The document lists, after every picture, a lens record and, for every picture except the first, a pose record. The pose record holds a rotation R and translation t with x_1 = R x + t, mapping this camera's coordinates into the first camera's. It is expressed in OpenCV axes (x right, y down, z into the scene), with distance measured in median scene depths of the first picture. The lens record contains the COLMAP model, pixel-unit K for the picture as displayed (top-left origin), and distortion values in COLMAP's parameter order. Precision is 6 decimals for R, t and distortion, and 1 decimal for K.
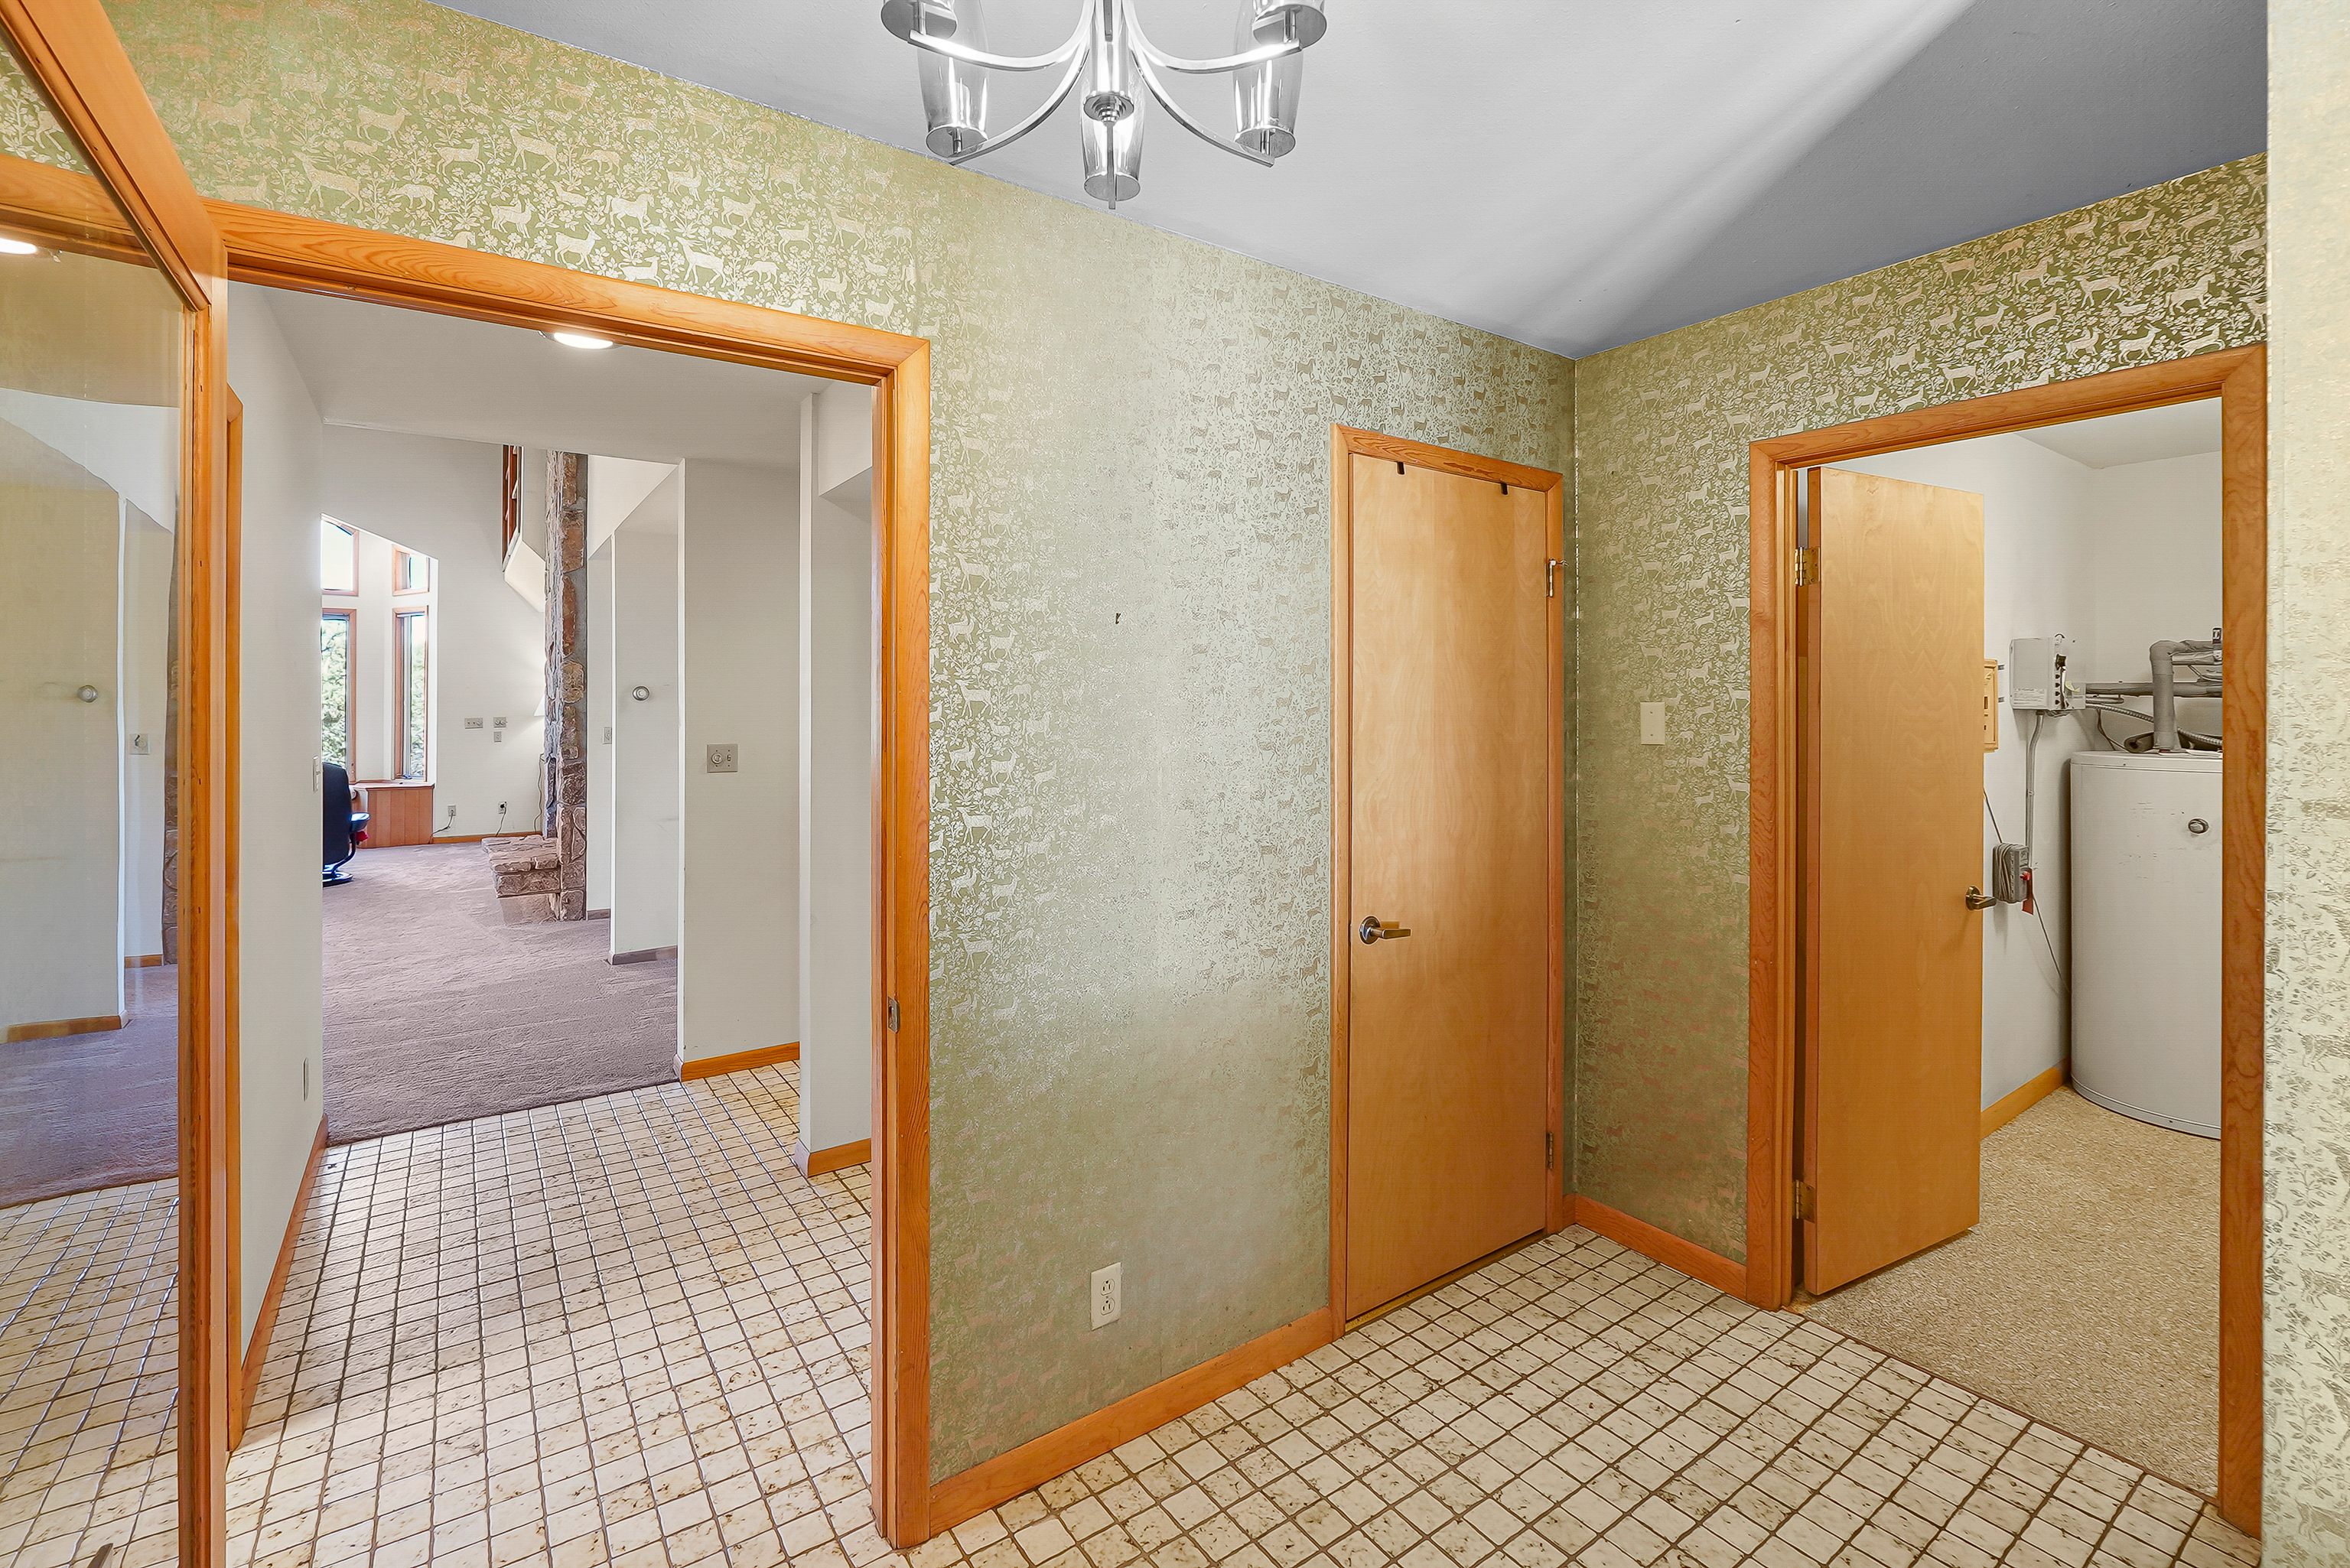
lens RADIAL K [[1016.9, 0, 1148.1], [0, 1016.9, 694.5], [0, 0, 1]] dist [-0.020512, 0.005658]
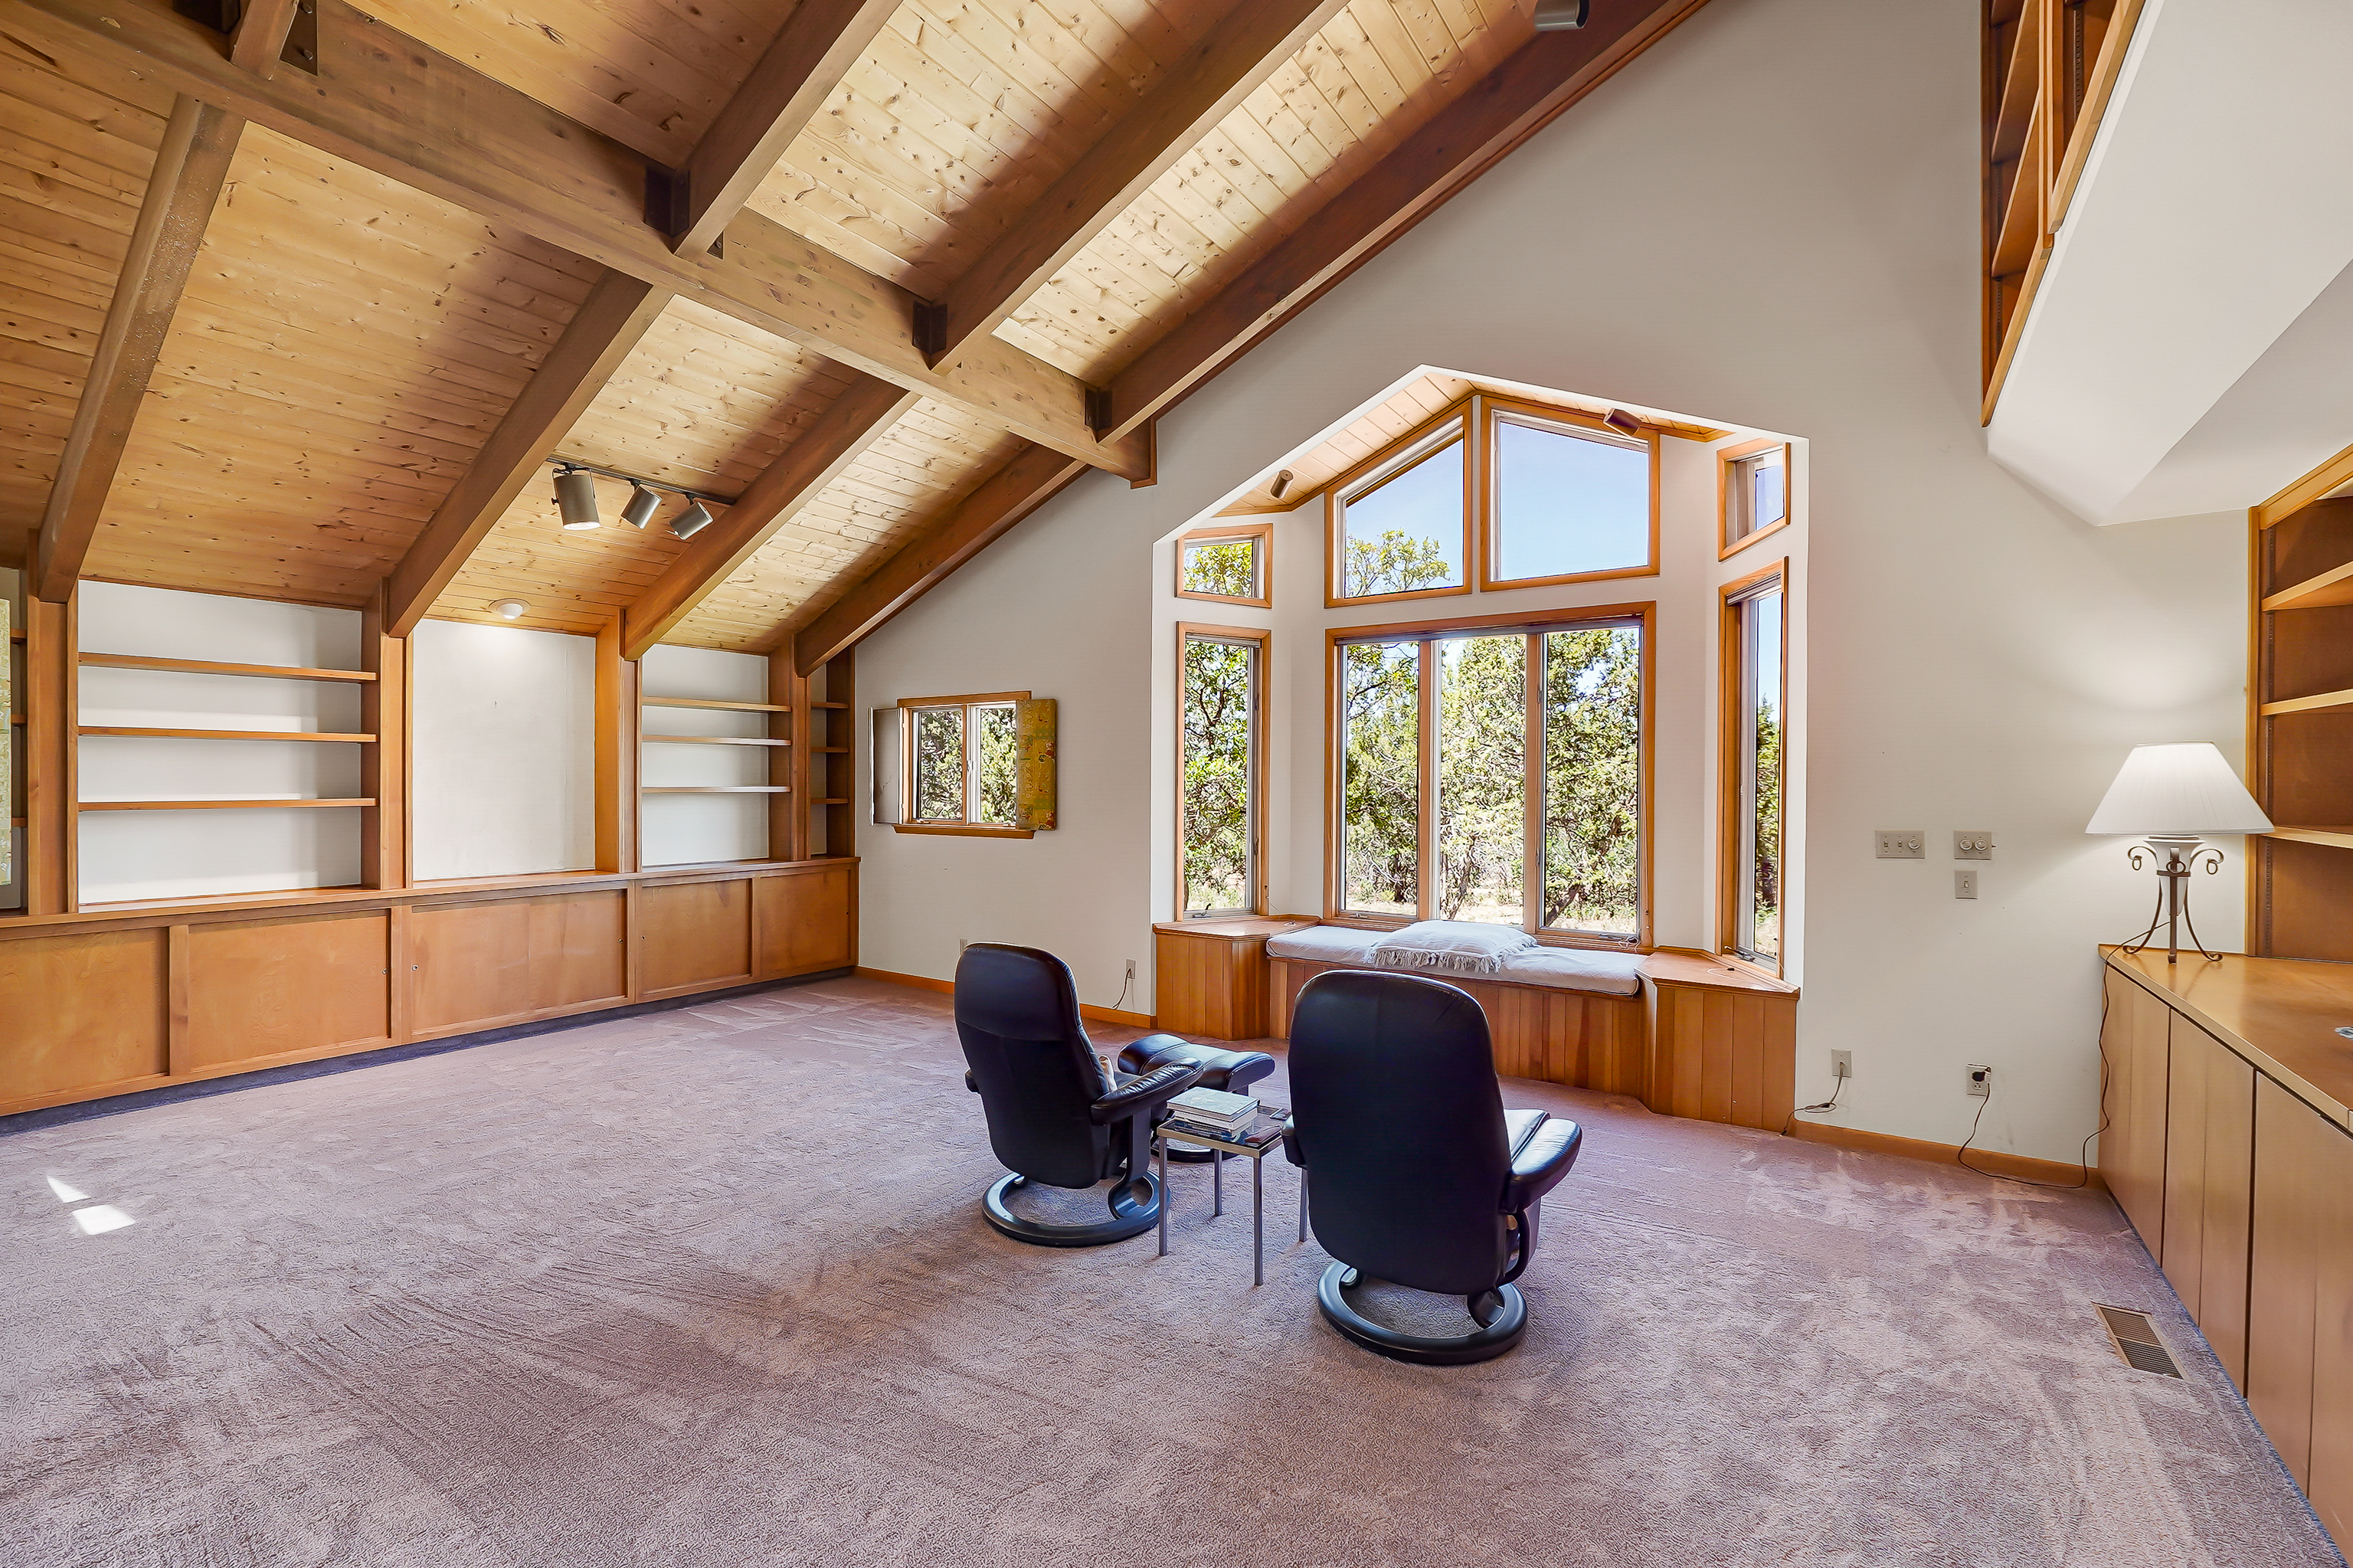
lens RADIAL K [[1018.3, 0, 1181.3], [0, 1018.3, 787.6], [0, 0, 1]] dist [-0.020512, 0.005658]
pose [[0.367603, 0.006997, -0.929957, -0.418932], [0.001594, 0.999965, 0.008154, 0.003578], [0.929982, -0.004480, 0.367579, 0.615088]]
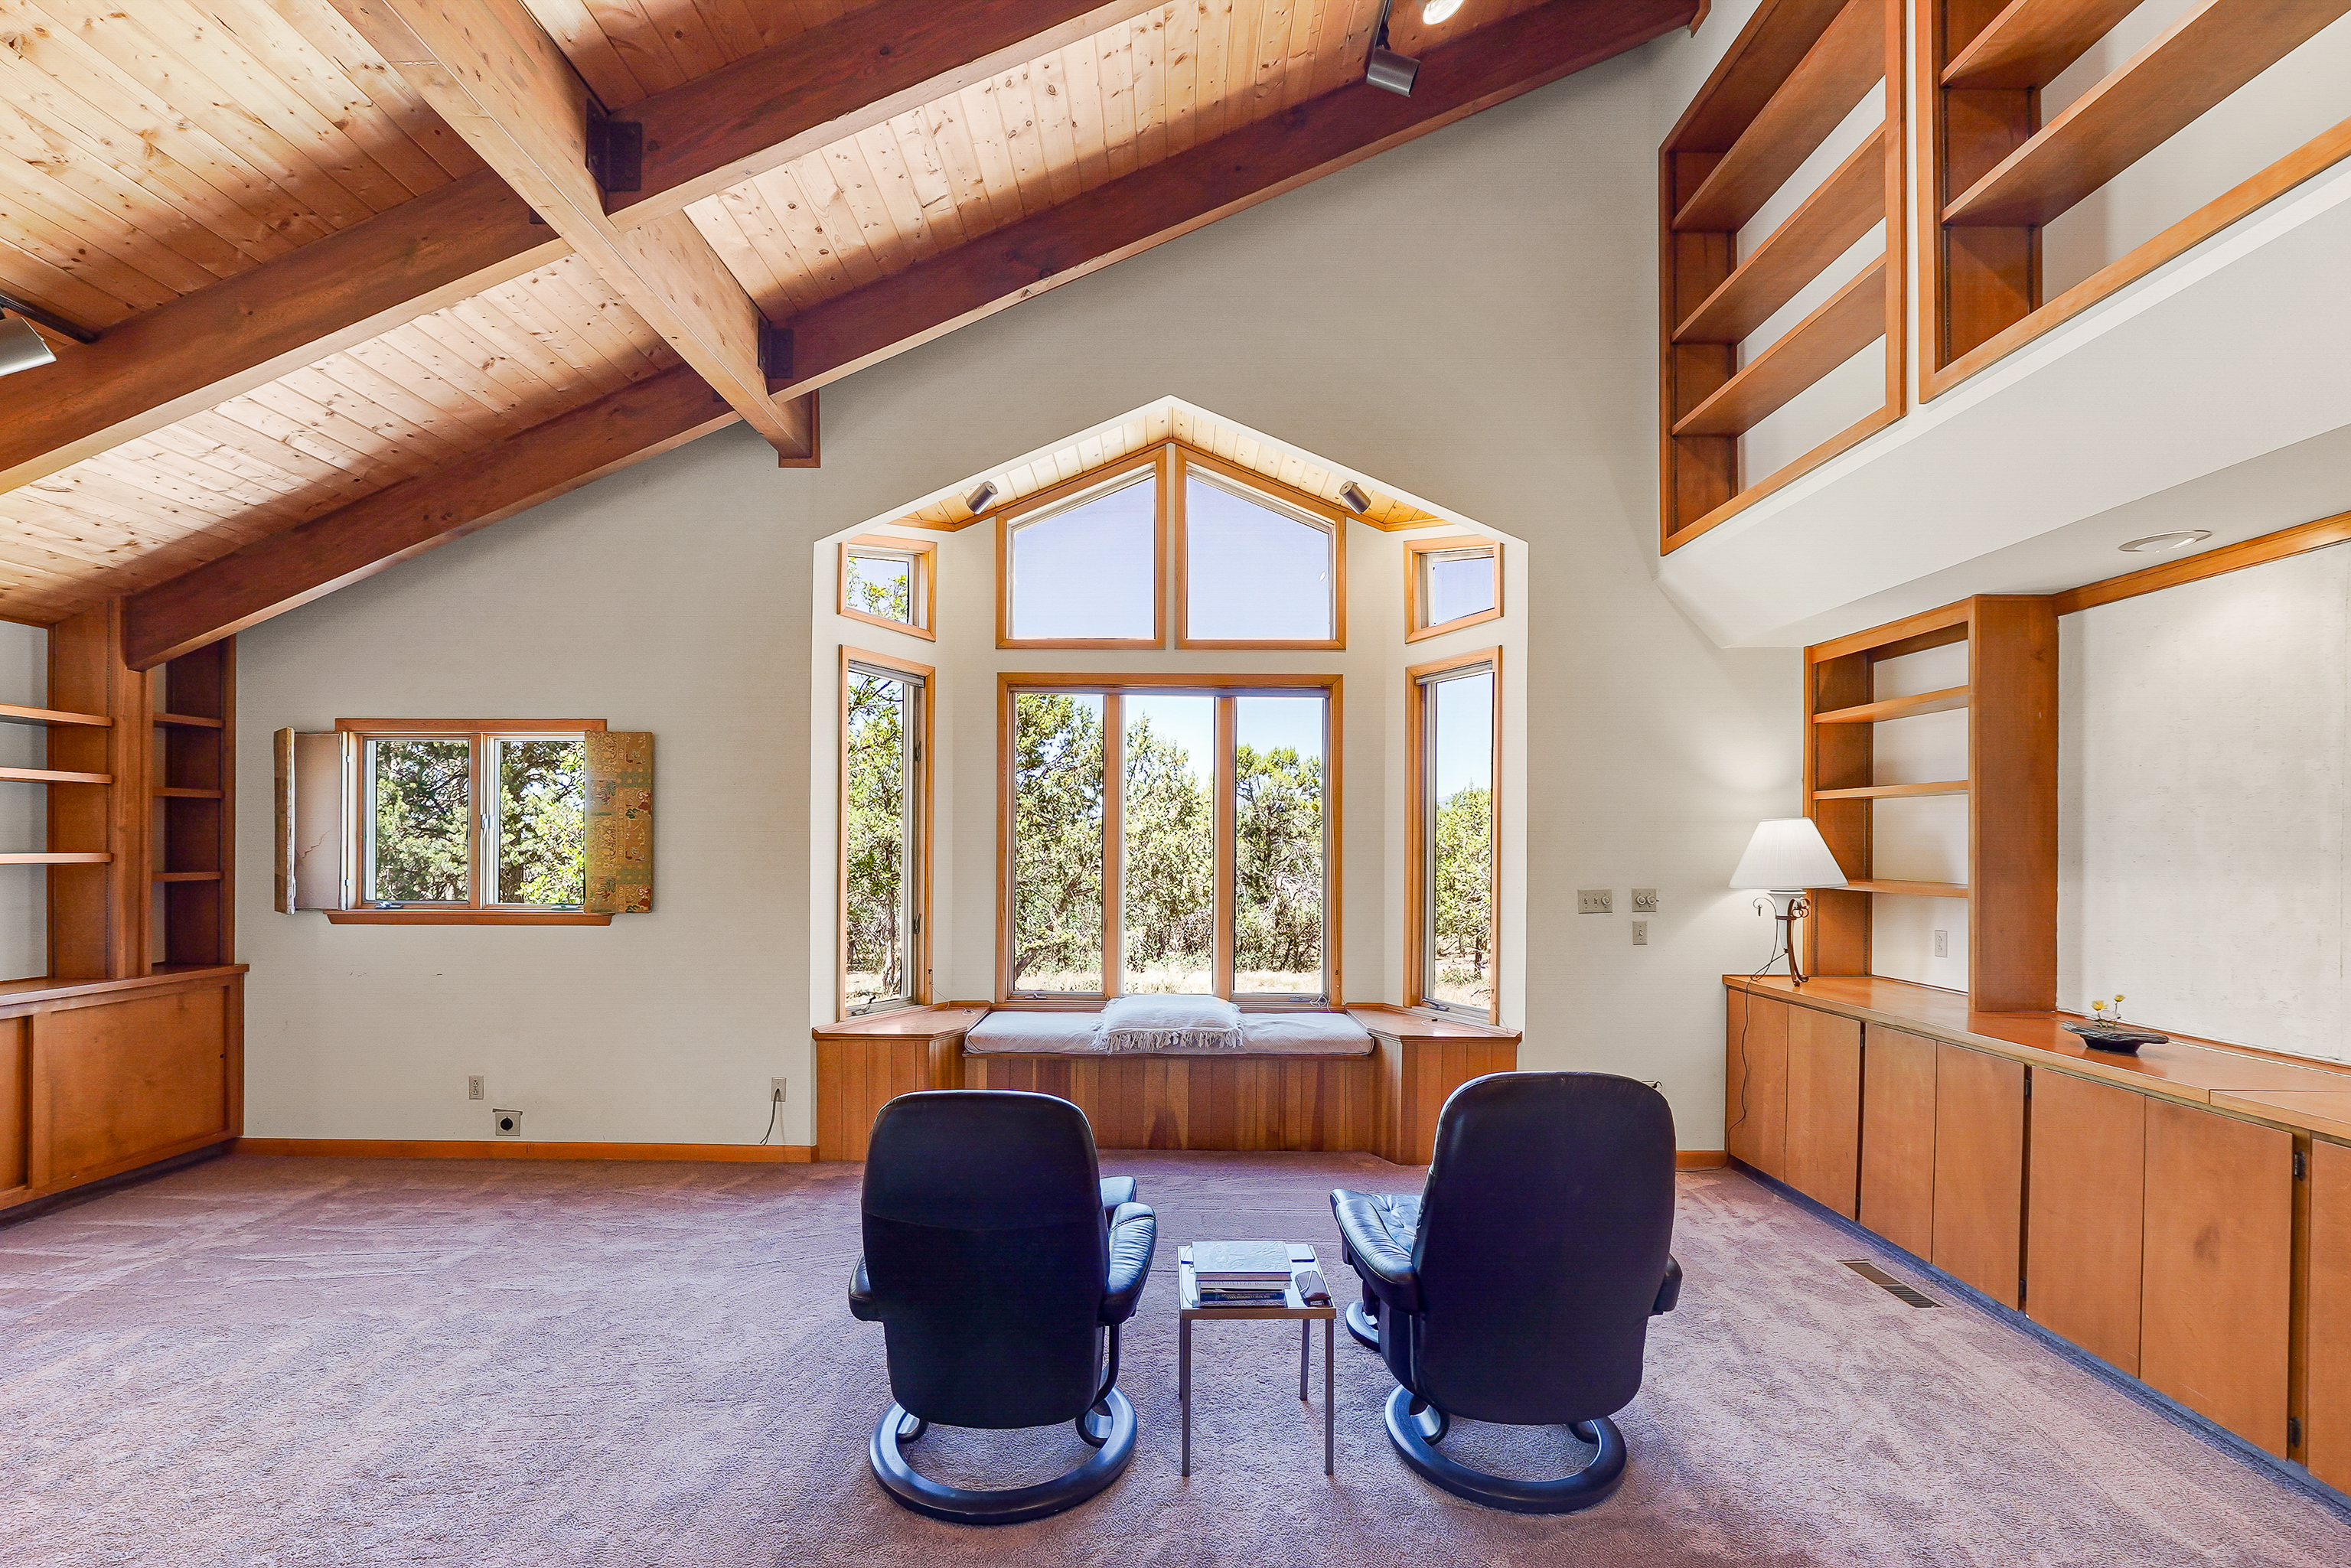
lens RADIAL K [[1017.3, 0, 1181.6], [0, 1017.3, 846.5], [0, 0, 1]] dist [-0.020512, 0.005658]
pose [[0.826888, 0.003884, -0.562354, -0.573940], [-0.001910, 0.999990, 0.004098, 0.002868], [0.562364, -0.002315, 0.826887, 0.532398]]
